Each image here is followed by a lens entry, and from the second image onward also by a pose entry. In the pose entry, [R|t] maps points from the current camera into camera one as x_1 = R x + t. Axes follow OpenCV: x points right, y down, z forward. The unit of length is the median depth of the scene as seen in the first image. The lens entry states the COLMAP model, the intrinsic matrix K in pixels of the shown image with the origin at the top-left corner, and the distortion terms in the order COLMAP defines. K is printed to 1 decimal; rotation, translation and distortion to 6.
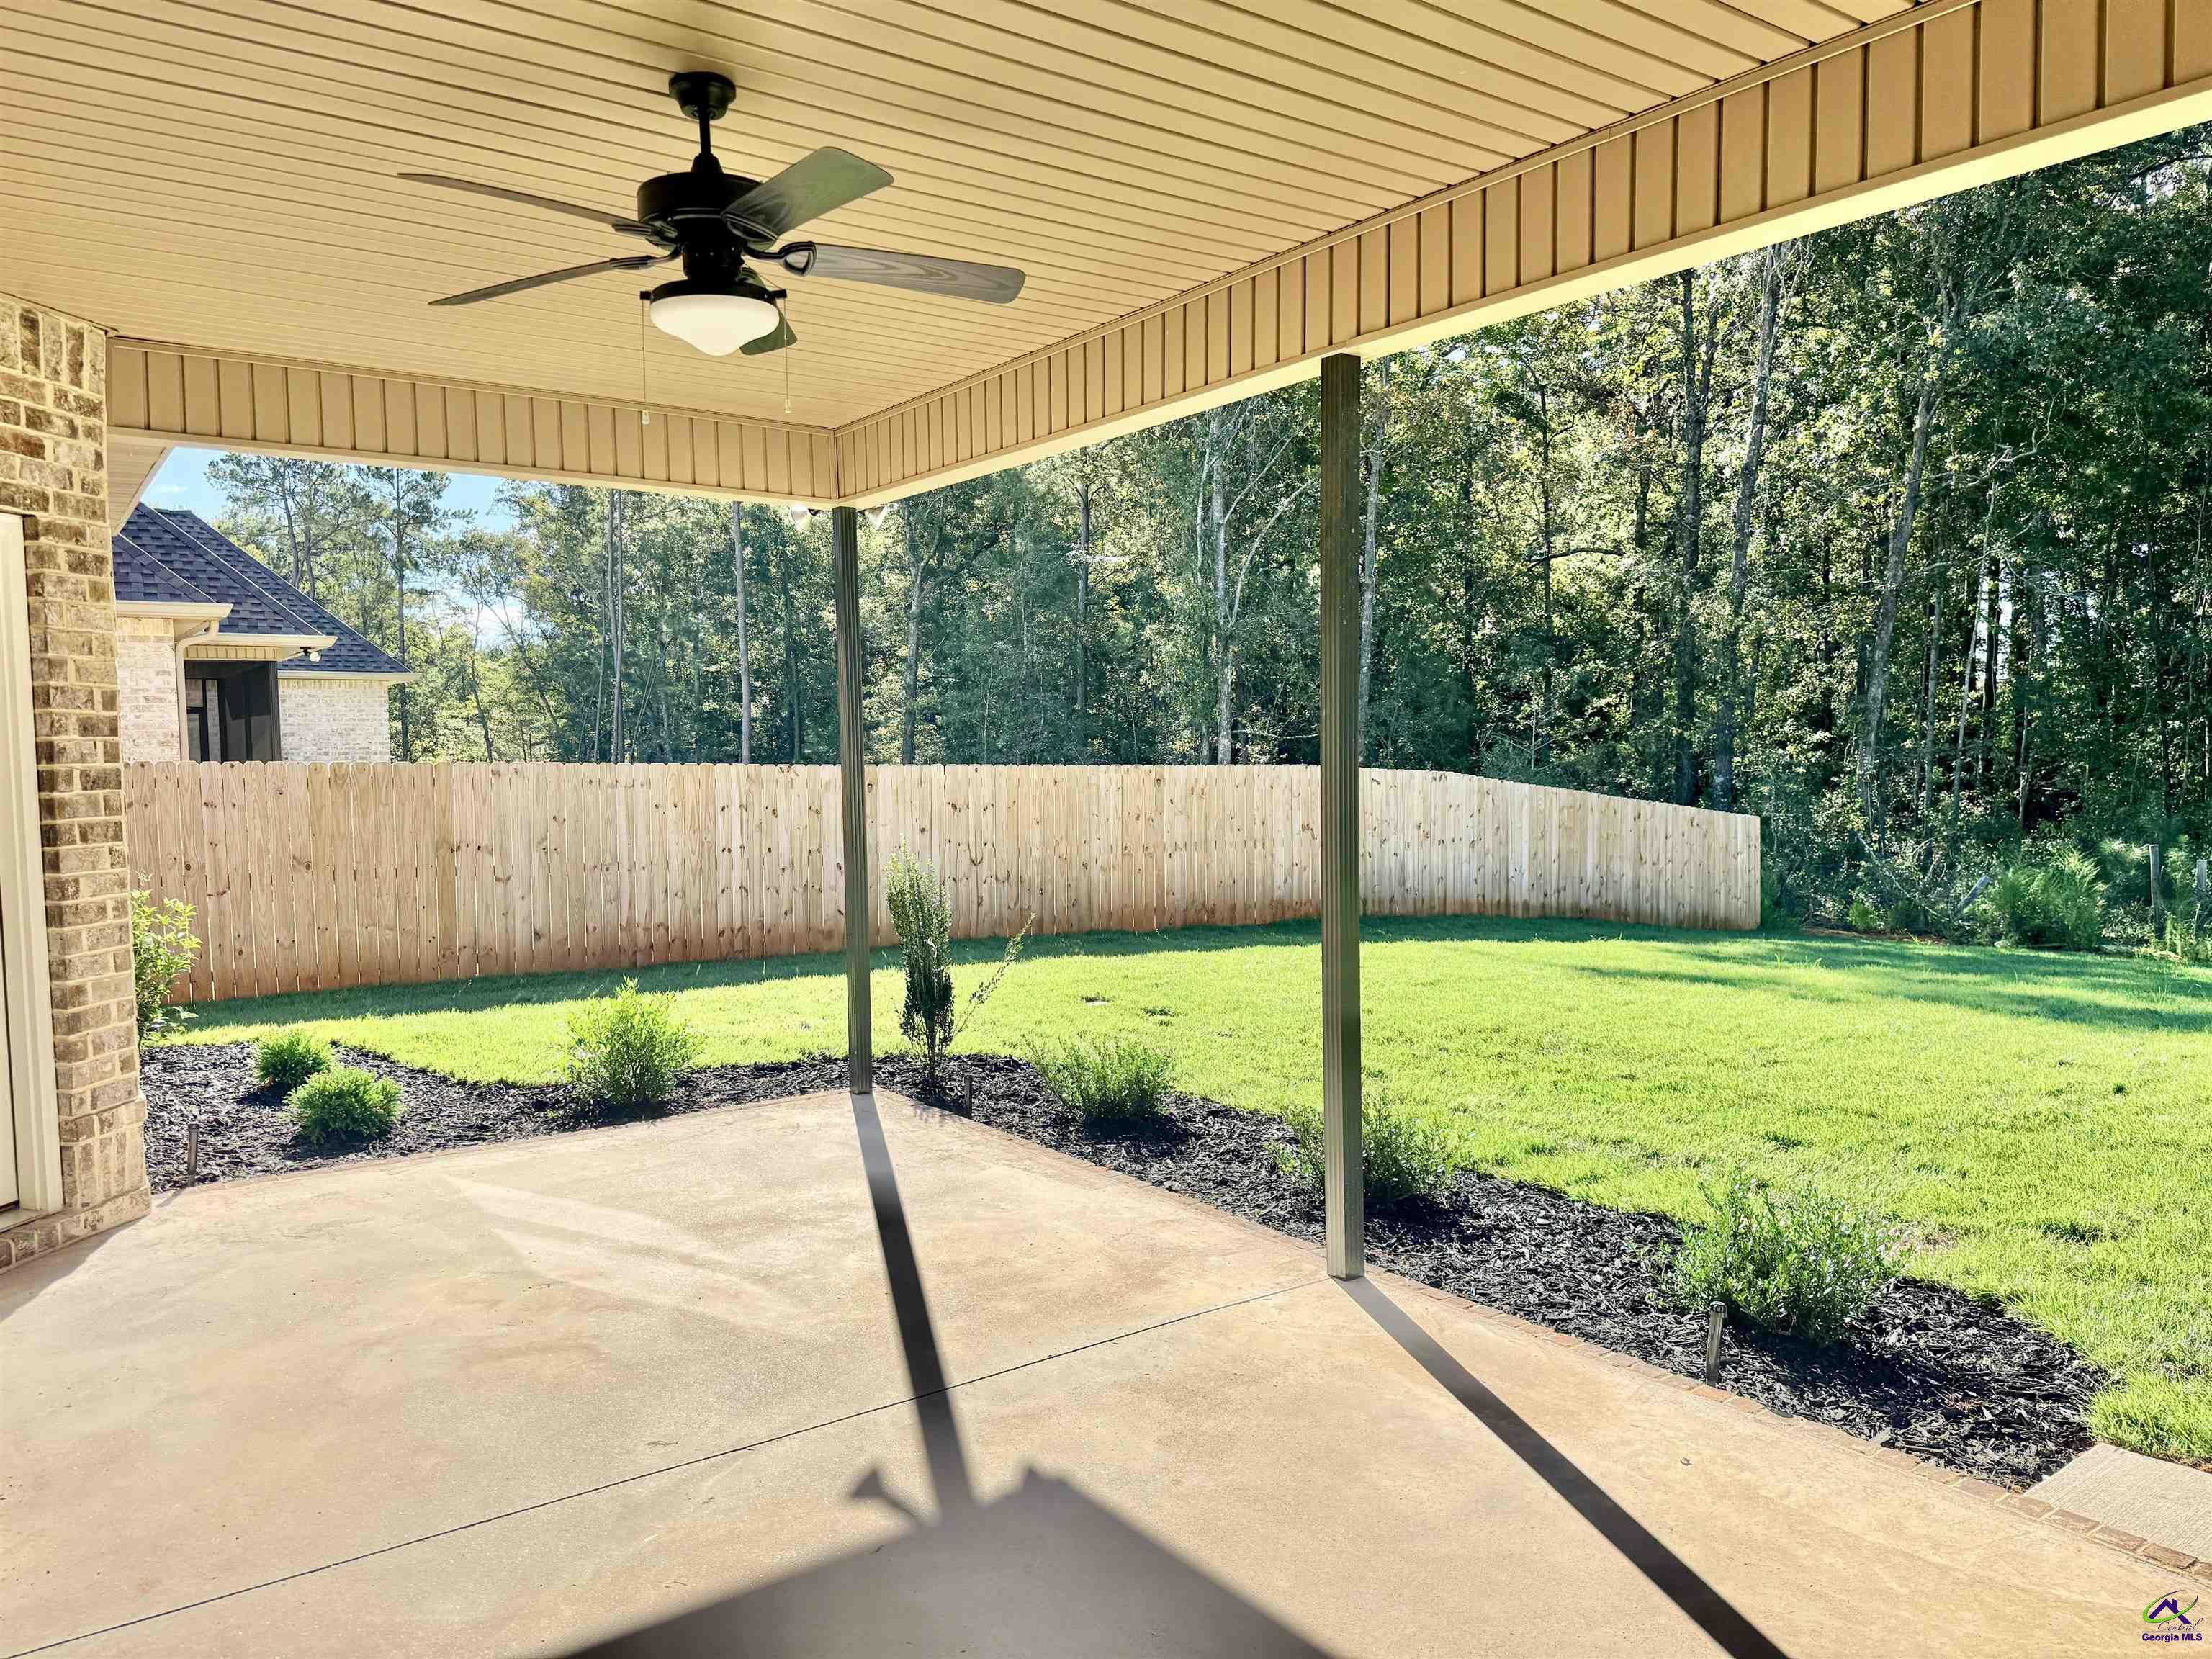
lens RADIAL K [[1539.0, 0, 1106.0], [0, 1539.0, 829.5], [0, 0, 1]] dist [0.118612, -0.142256]
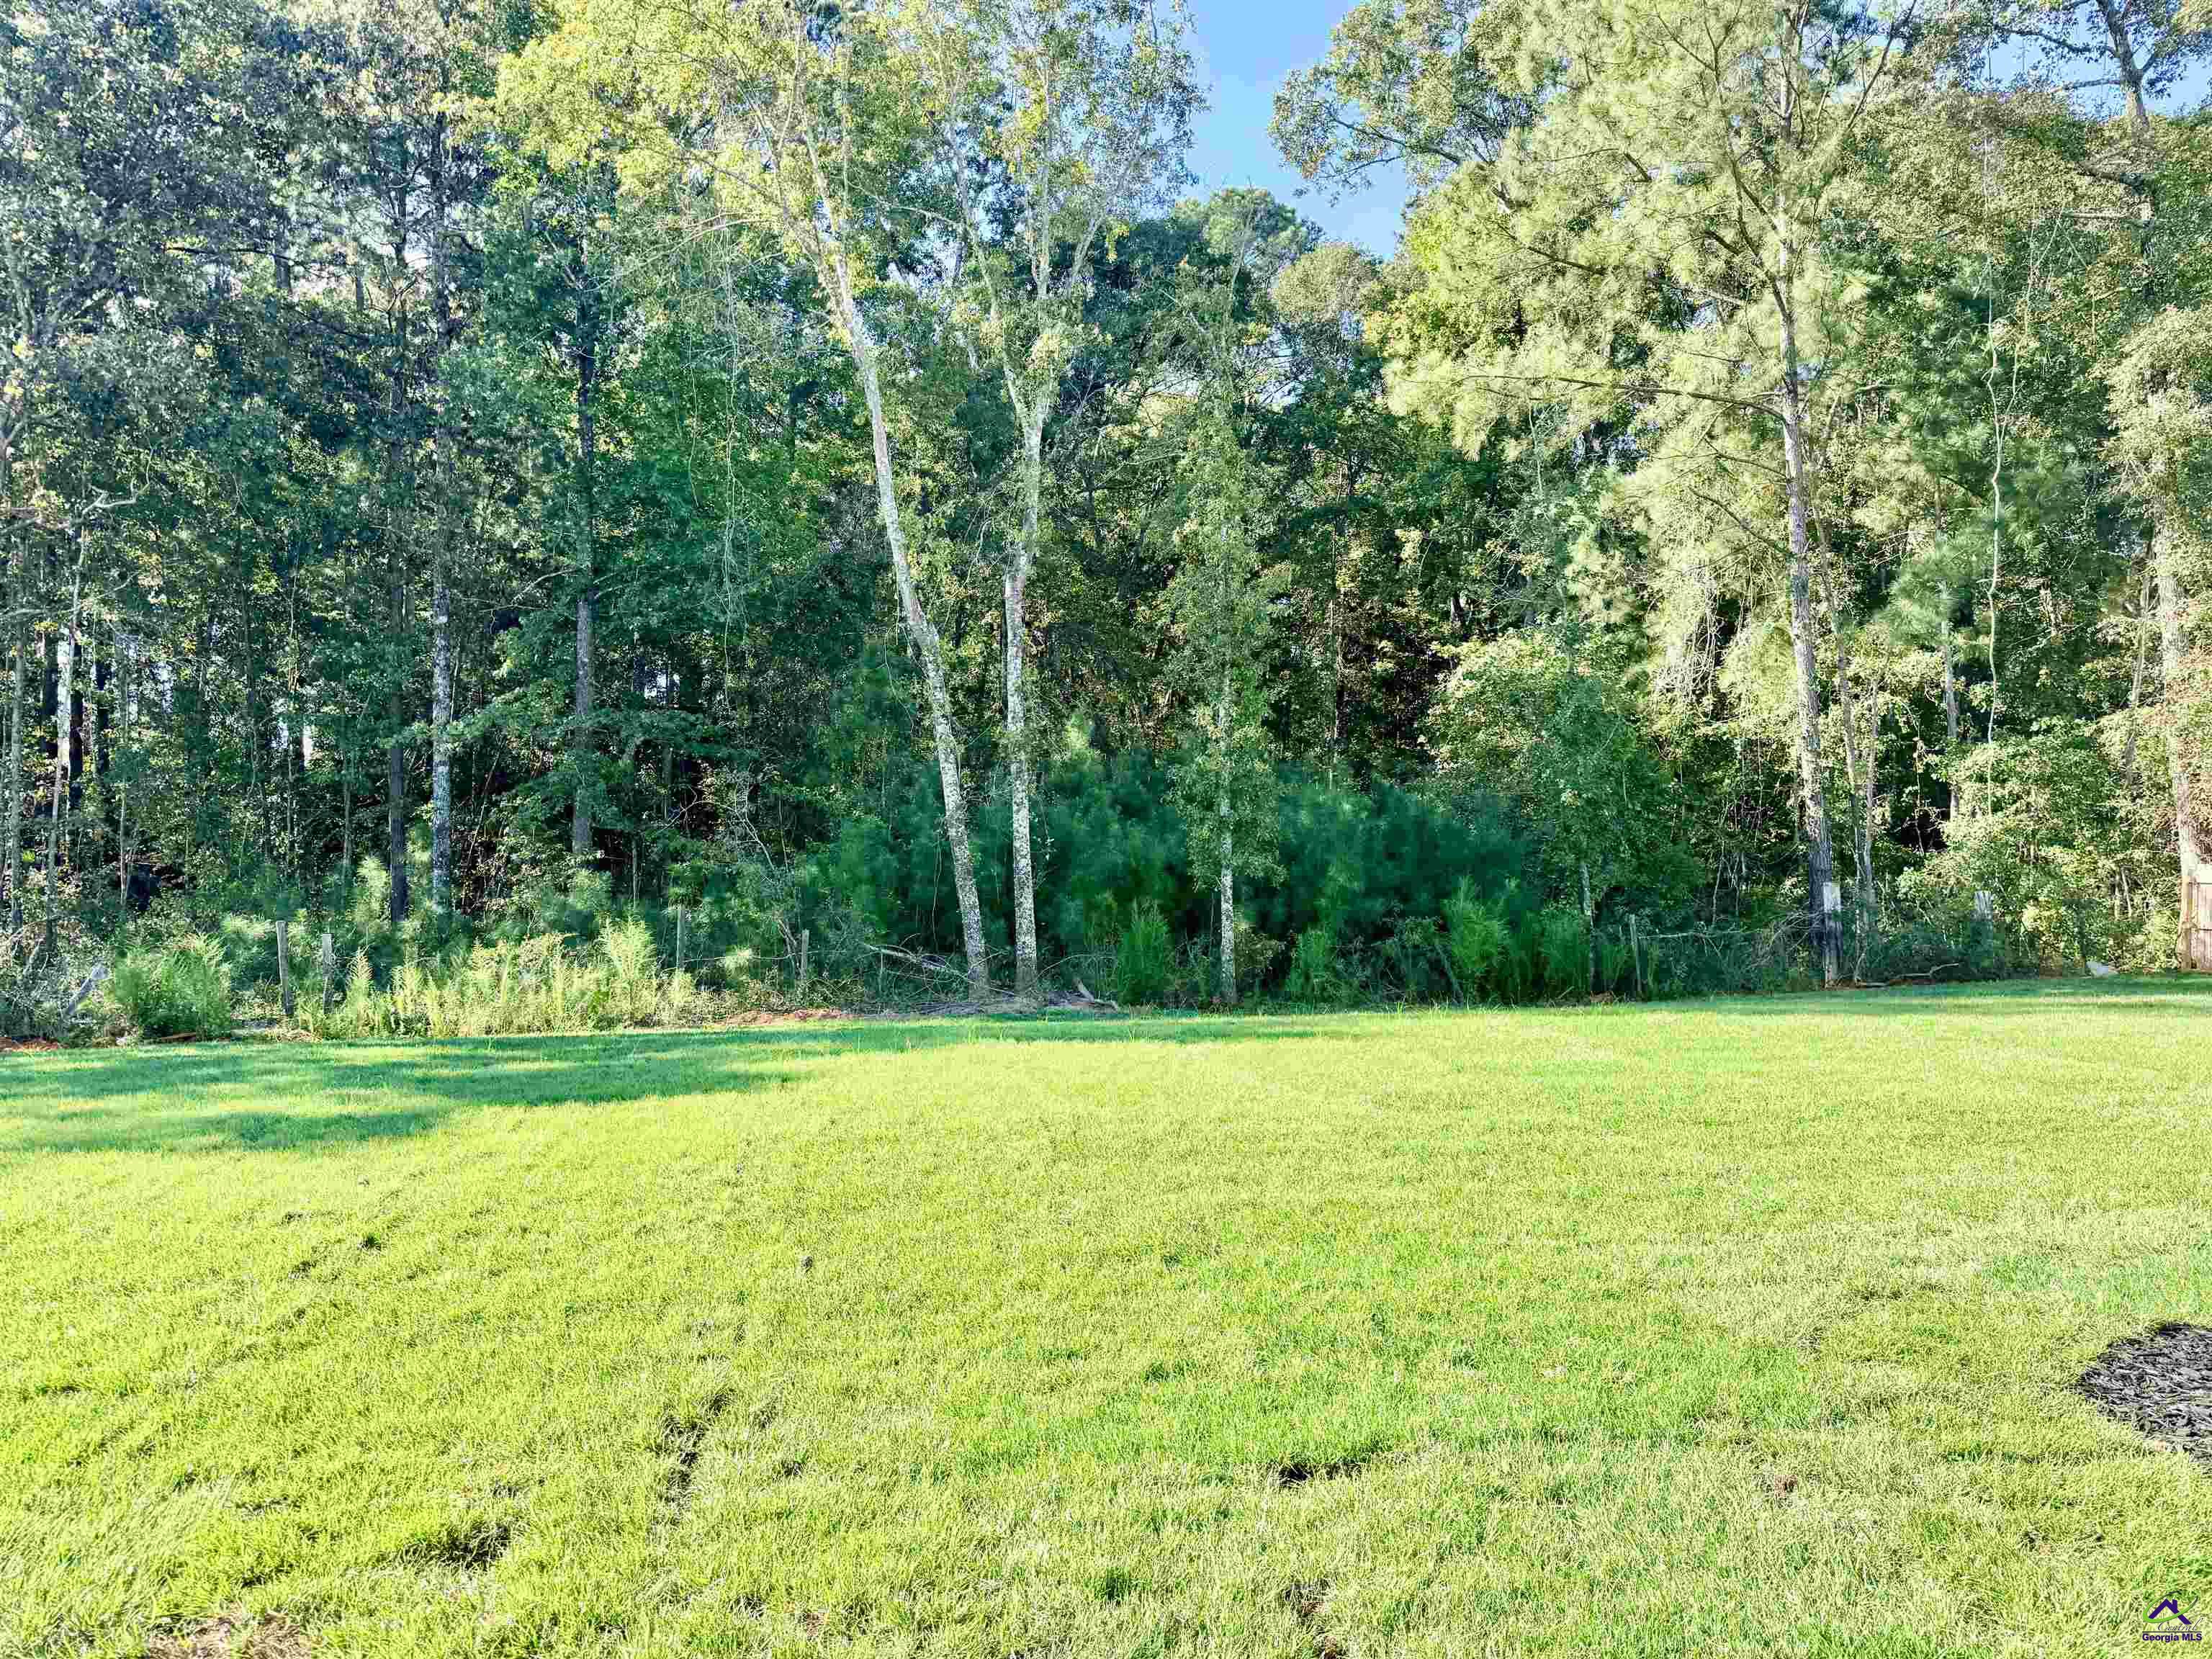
lens RADIAL K [[1539.0, 0, 1106.0], [0, 1539.0, 829.5], [0, 0, 1]] dist [0.118612, -0.142256]
pose [[0.457166, 0.001532, 0.889380, 0.034582], [0.040490, 0.998926, -0.022533, -0.003642], [-0.888459, 0.046312, 0.456613, 0.100479]]
